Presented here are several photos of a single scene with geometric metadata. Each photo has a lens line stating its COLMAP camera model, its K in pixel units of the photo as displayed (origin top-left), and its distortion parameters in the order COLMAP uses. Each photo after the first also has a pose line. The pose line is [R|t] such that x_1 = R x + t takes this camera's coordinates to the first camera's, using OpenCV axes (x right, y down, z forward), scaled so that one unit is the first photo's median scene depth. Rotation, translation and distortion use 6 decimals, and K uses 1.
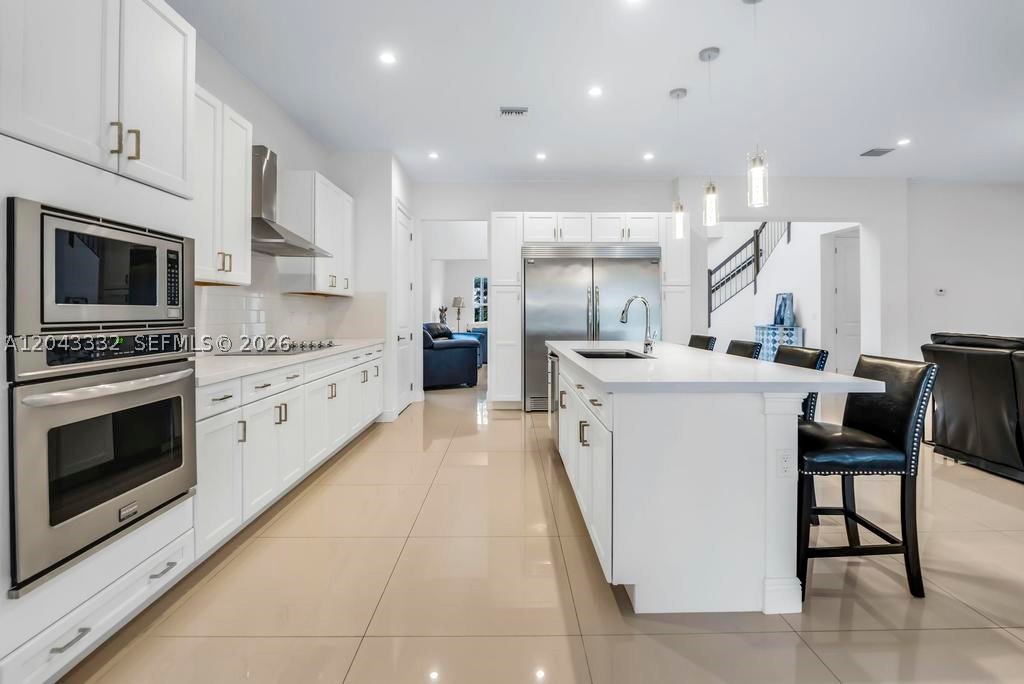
lens RADIAL K [[482.3, 0, 520.0], [0, 482.3, 314.7], [0, 0, 1]] dist [-0.019209, 0.002083]
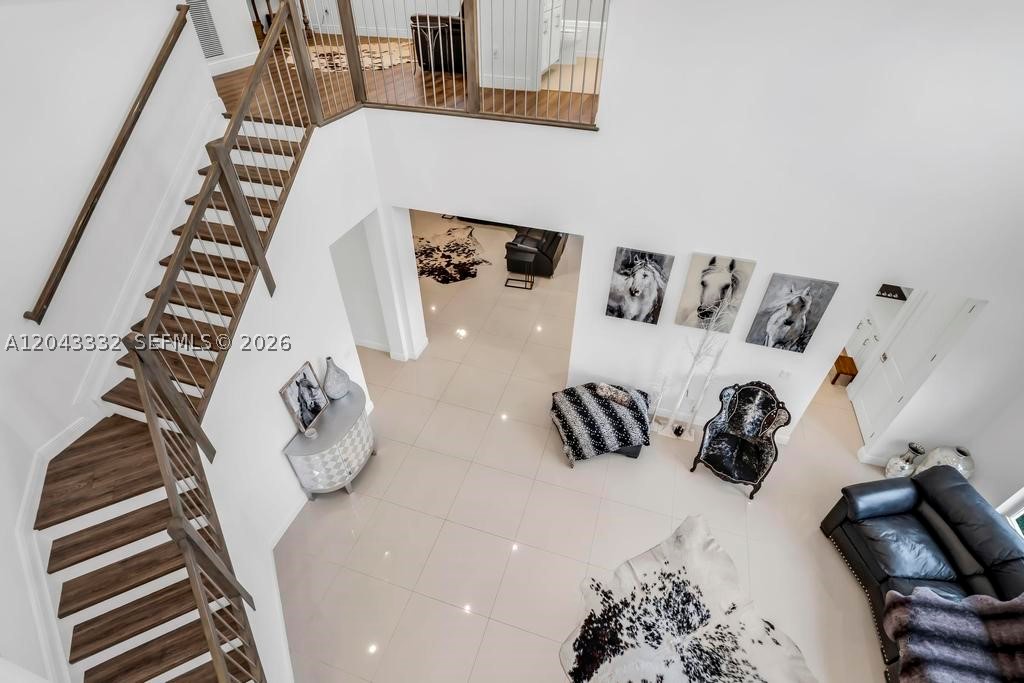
lens RADIAL K [[482.3, 0, 513.5], [0, 482.3, 342.0], [0, 0, 1]] dist [-0.019209, 0.002083]
pose [[-0.948124, -0.213964, 0.235117, 0.324260], [-0.009209, 0.757768, 0.652459, -0.714581], [-0.317767, 0.616448, -0.720428, 2.132661]]
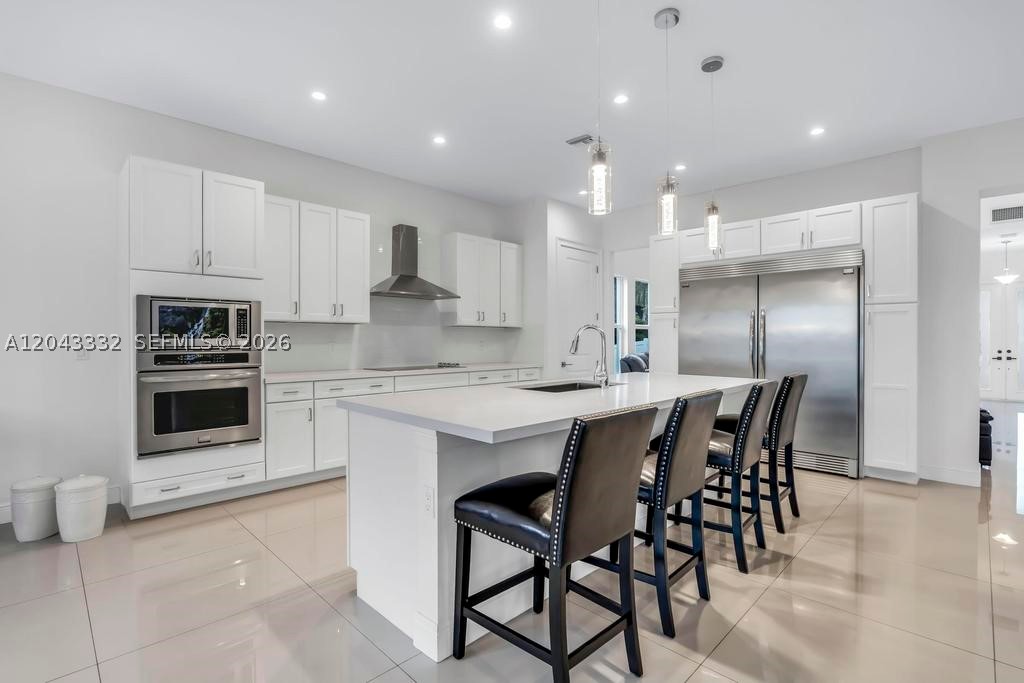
lens RADIAL K [[482.3, 0, 518.5], [0, 482.3, 337.7], [0, 0, 1]] dist [-0.019209, 0.002083]
pose [[0.700374, -0.001537, -0.713774, 0.483022], [-0.004440, 0.999969, -0.006509, -0.004994], [0.713762, 0.007728, 0.700346, 0.160941]]
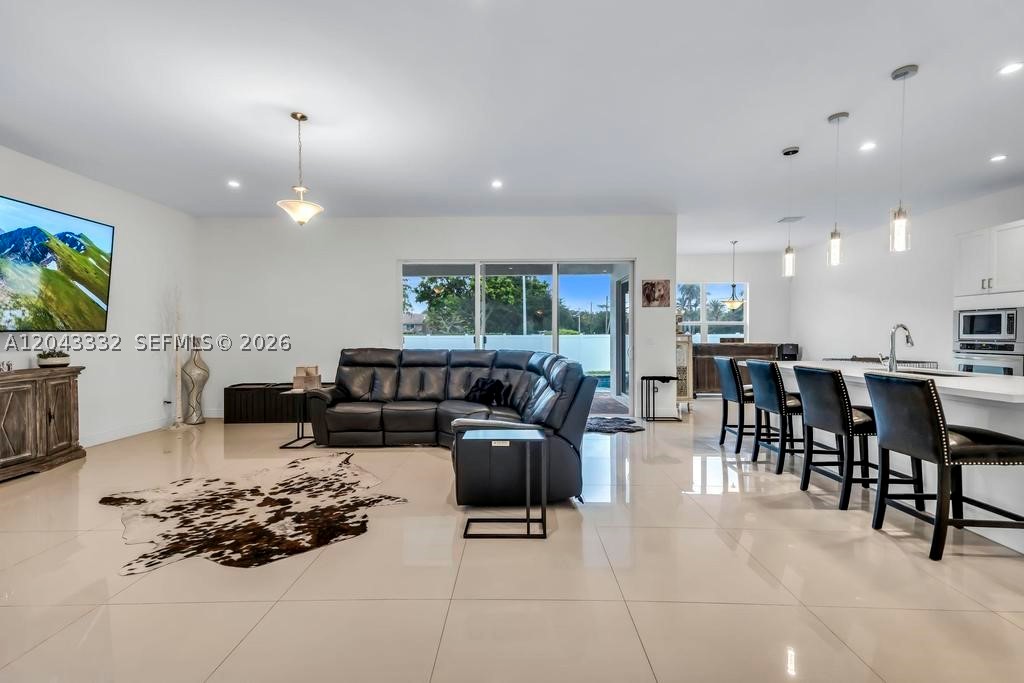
lens RADIAL K [[456.2, 0, 513.4], [0, 456.2, 341.0], [0, 0, 1]] dist [0.042022, -0.000155]
pose [[-0.999447, 0.001627, 0.033224, 0.706764], [0.002388, 0.999735, 0.022891, -0.016902], [-0.033178, 0.022958, -0.999186, 1.338232]]
